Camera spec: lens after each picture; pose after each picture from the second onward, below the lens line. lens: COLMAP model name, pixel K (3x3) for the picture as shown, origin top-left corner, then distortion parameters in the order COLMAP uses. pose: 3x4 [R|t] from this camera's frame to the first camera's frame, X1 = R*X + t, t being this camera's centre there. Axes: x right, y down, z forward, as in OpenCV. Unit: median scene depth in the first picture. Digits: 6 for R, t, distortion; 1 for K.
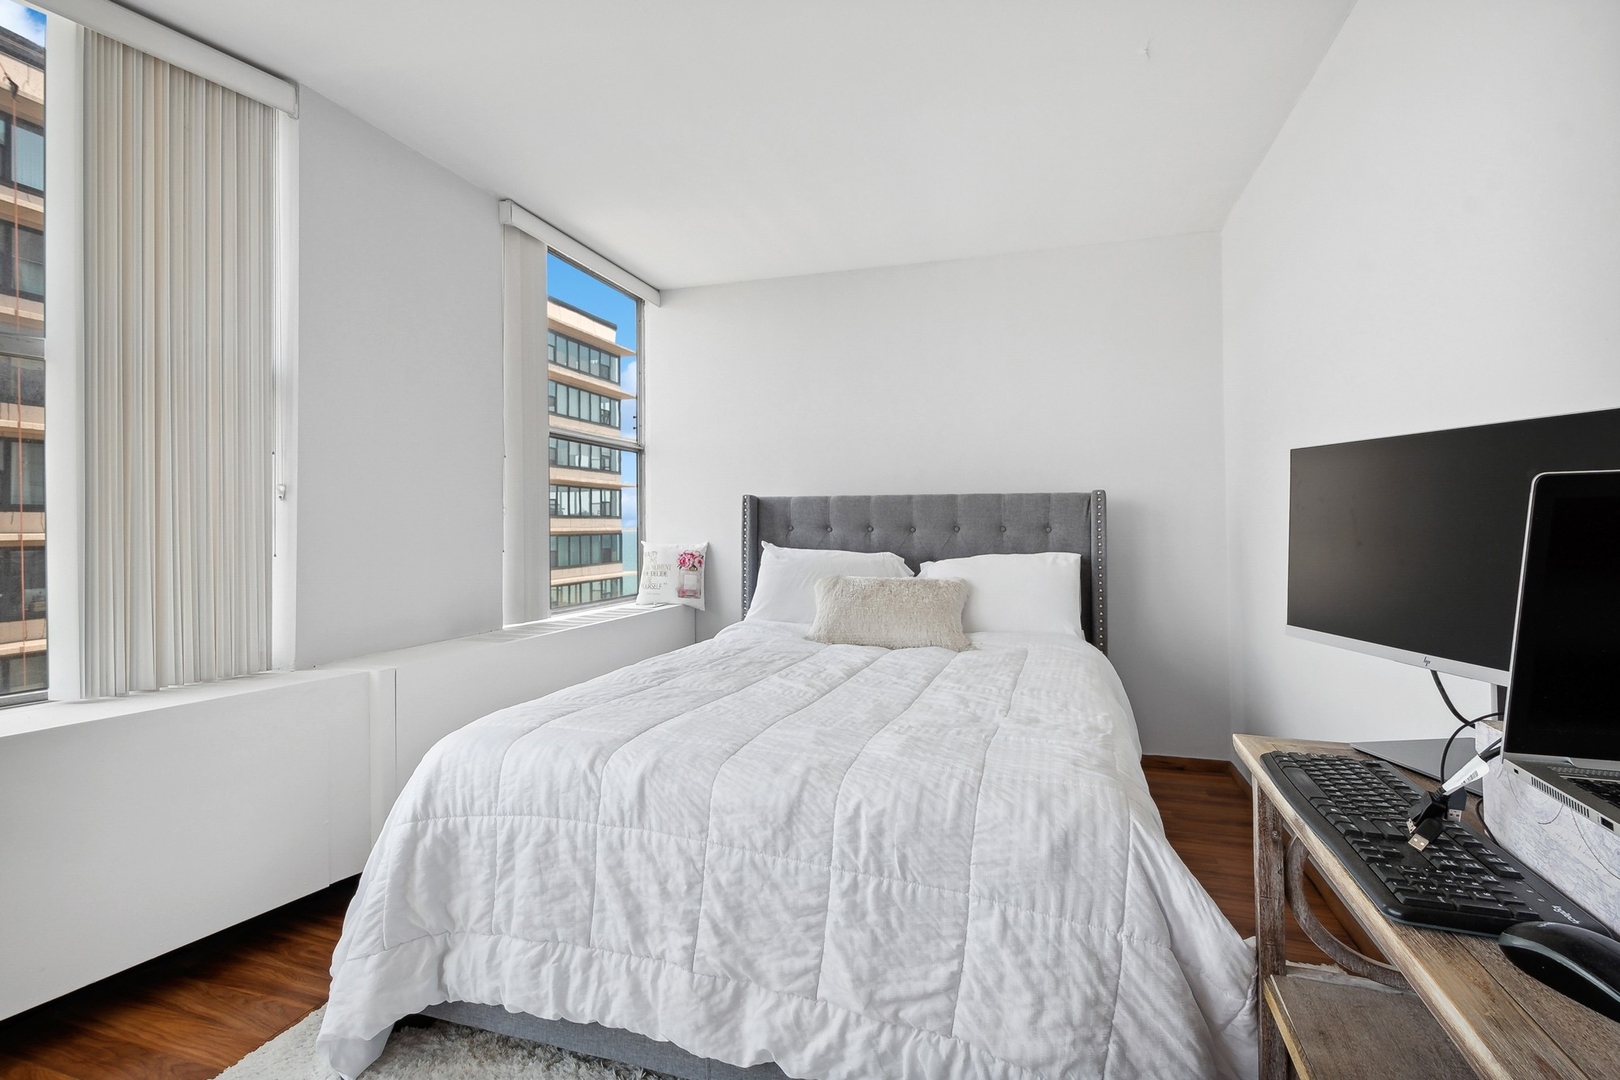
lens RADIAL K [[724.7, 0, 811.3], [0, 724.7, 536.3], [0, 0, 1]] dist [0.000621, 0.000514]
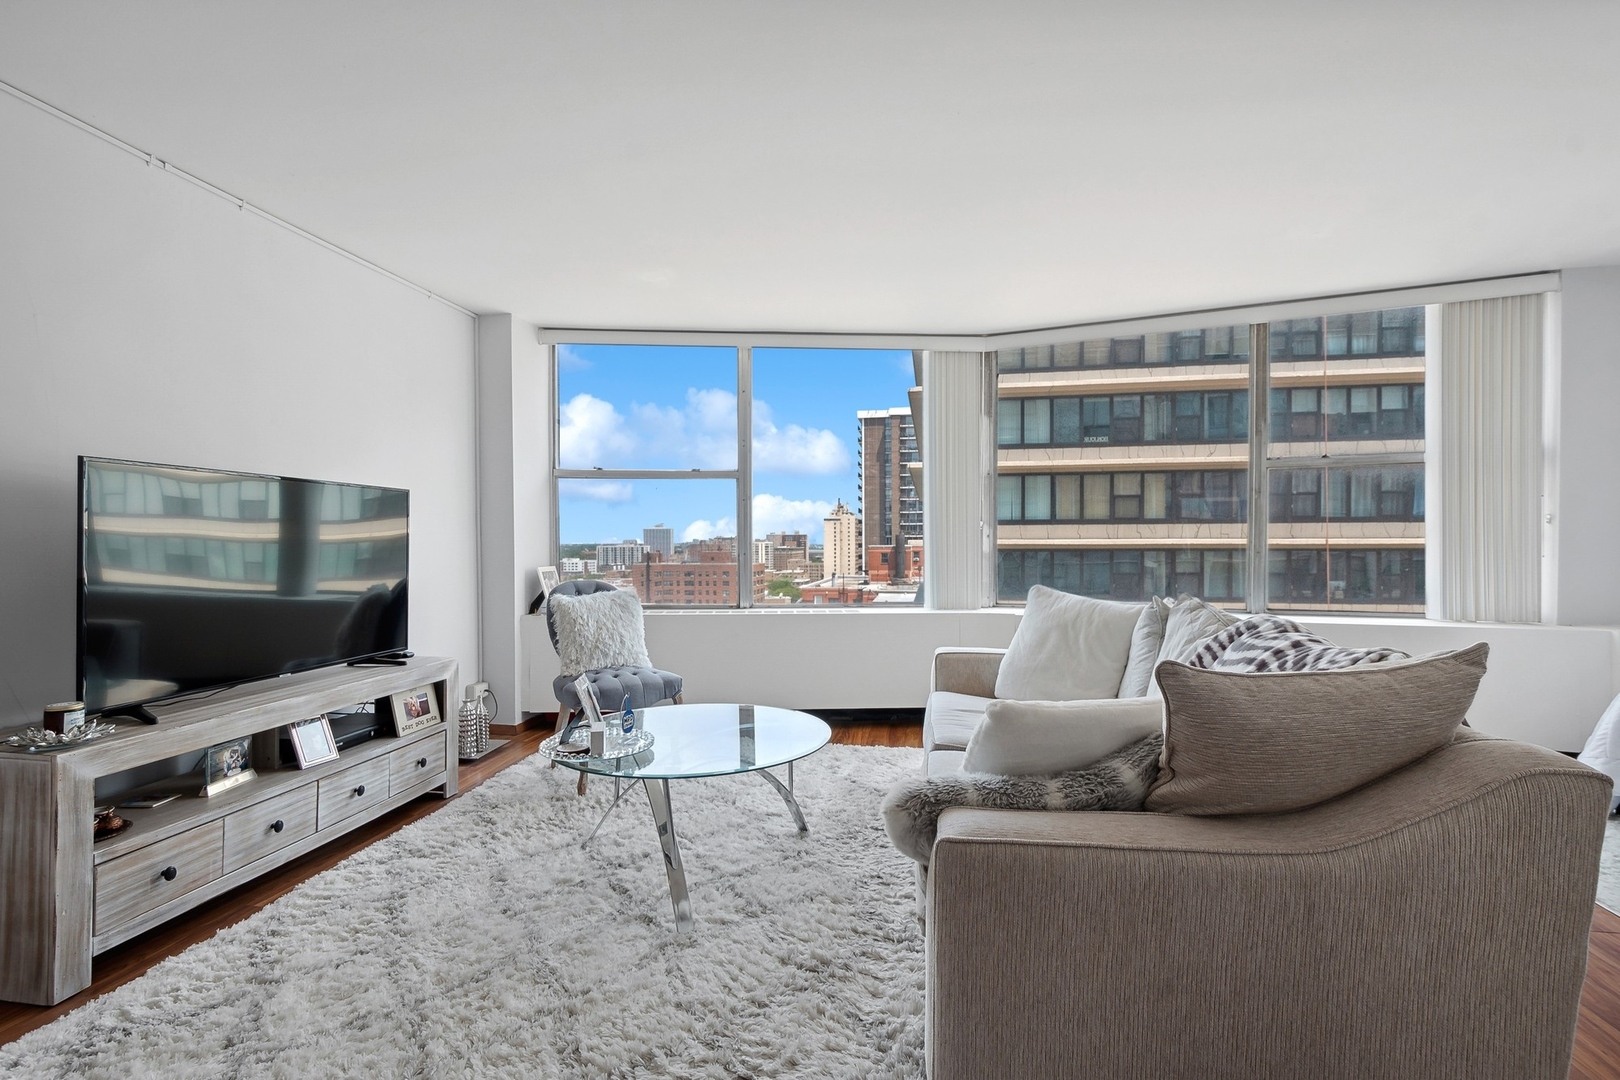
lens RADIAL K [[724.7, 0, 811.3], [0, 724.7, 536.3], [0, 0, 1]] dist [0.000621, 0.000514]
pose [[0.146183, -0.000322, -0.989257, 0.676346], [-0.005553, 0.999984, -0.001146, -0.008341], [0.989242, 0.005661, 0.146179, -0.926189]]
